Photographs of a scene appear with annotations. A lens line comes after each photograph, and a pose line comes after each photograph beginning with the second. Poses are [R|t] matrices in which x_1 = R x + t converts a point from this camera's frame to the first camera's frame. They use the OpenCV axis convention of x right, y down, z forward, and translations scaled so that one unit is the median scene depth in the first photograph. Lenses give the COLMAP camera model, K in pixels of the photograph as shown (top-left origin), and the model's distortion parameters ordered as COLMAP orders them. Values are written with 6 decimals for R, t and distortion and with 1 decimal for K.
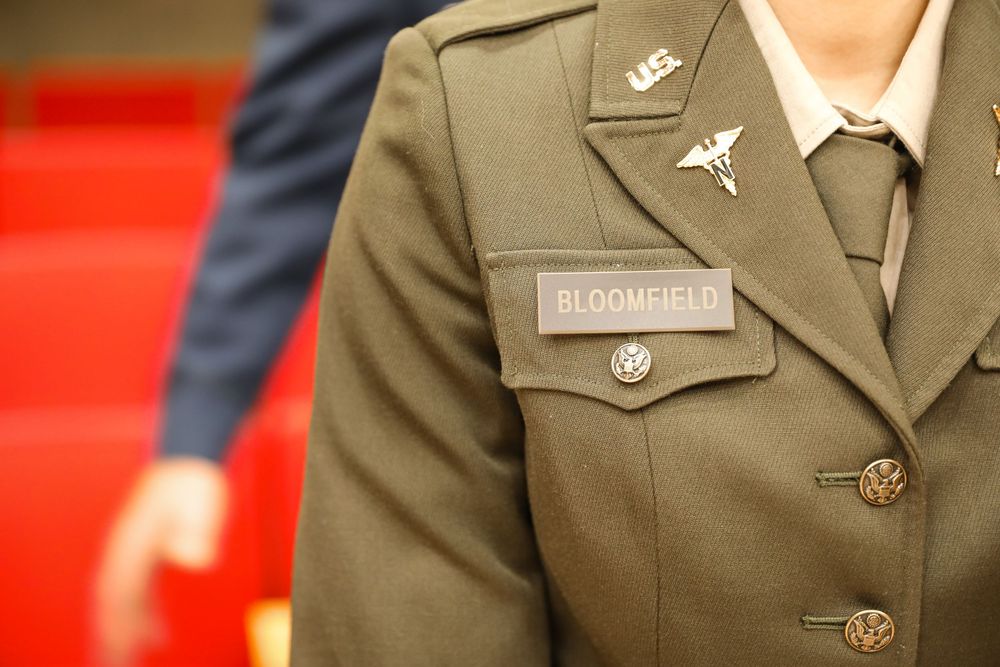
lens RADIAL K [[1954.3, 0, 500.1], [0, 1954.3, 332.3], [0, 0, 1]] dist [0.067526, 0.000000]
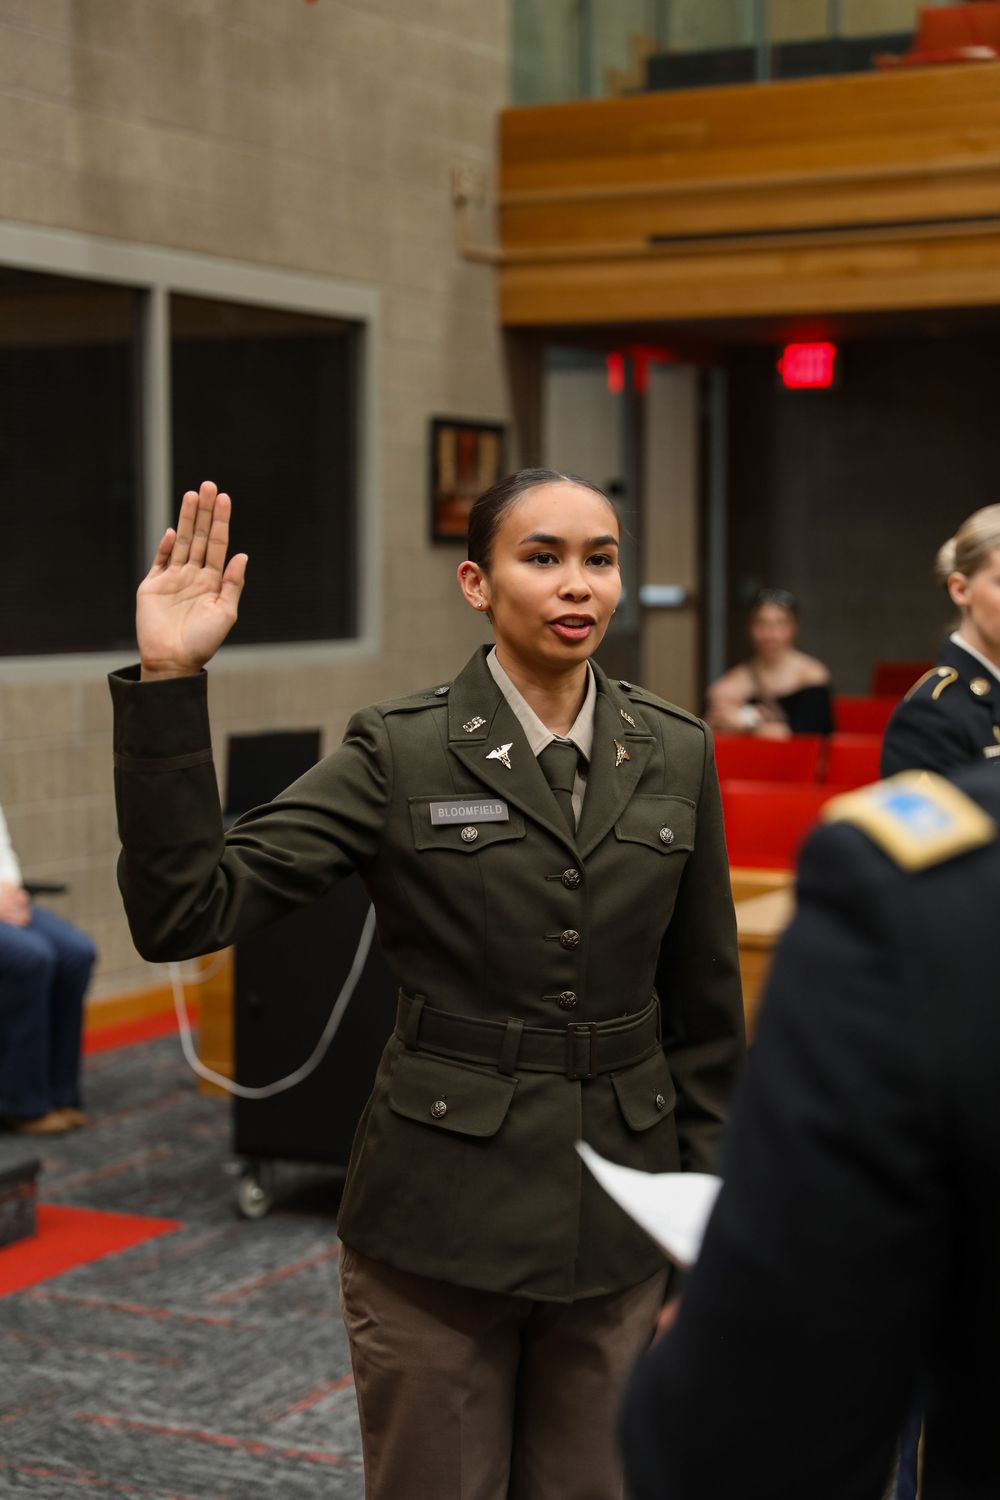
lens RADIAL K [[2931.5, 0, 499.8], [0, 2931.5, 749.4], [0, 0, 1]] dist [0.067526, 0.000000]
pose [[0.997360, -0.018634, 0.070179, -0.148041], [0.031425, 0.982075, -0.185851, 0.582447], [-0.065458, 0.187565, 0.980069, -2.577291]]
